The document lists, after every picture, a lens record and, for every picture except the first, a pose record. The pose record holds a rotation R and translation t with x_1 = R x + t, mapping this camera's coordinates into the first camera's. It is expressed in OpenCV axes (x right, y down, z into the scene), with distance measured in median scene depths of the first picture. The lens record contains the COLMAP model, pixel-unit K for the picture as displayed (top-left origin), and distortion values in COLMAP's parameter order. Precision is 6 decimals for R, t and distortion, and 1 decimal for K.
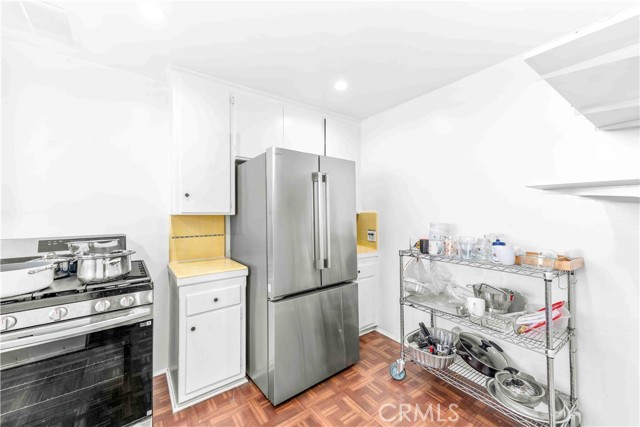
lens RADIAL K [[251.6, 0, 315.9], [0, 251.6, 211.3], [0, 0, 1]] dist [0.030338, -0.000146]
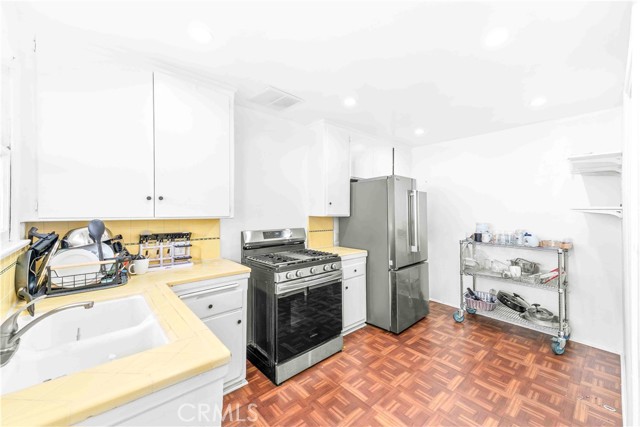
lens RADIAL K [[251.6, 0, 315.9], [0, 251.6, 211.3], [0, 0, 1]] dist [0.030338, -0.000146]
pose [[0.995009, 0.010874, 0.099194, -0.745912], [-0.010992, 0.999939, 0.000640, -0.016673], [-0.099181, -0.001728, 0.995068, -0.495770]]
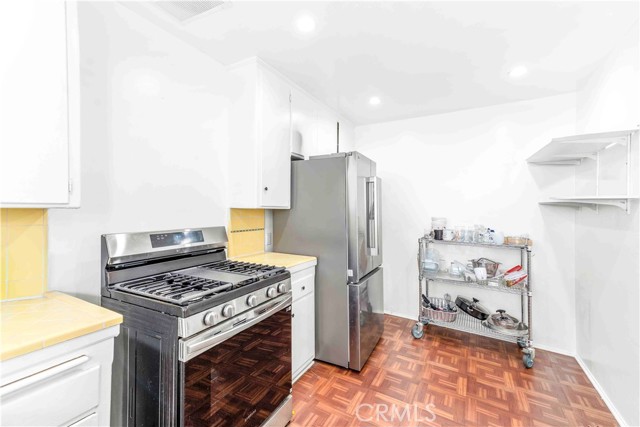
lens RADIAL K [[275.3, 0, 305.1], [0, 275.3, 208.9], [0, 0, 1]] dist [0.035780, 0.000117]
pose [[0.916687, 0.017102, 0.399240, -0.804134], [-0.019525, 0.999807, 0.002002, 0.011060], [-0.399129, -0.009630, 0.916844, -0.065332]]
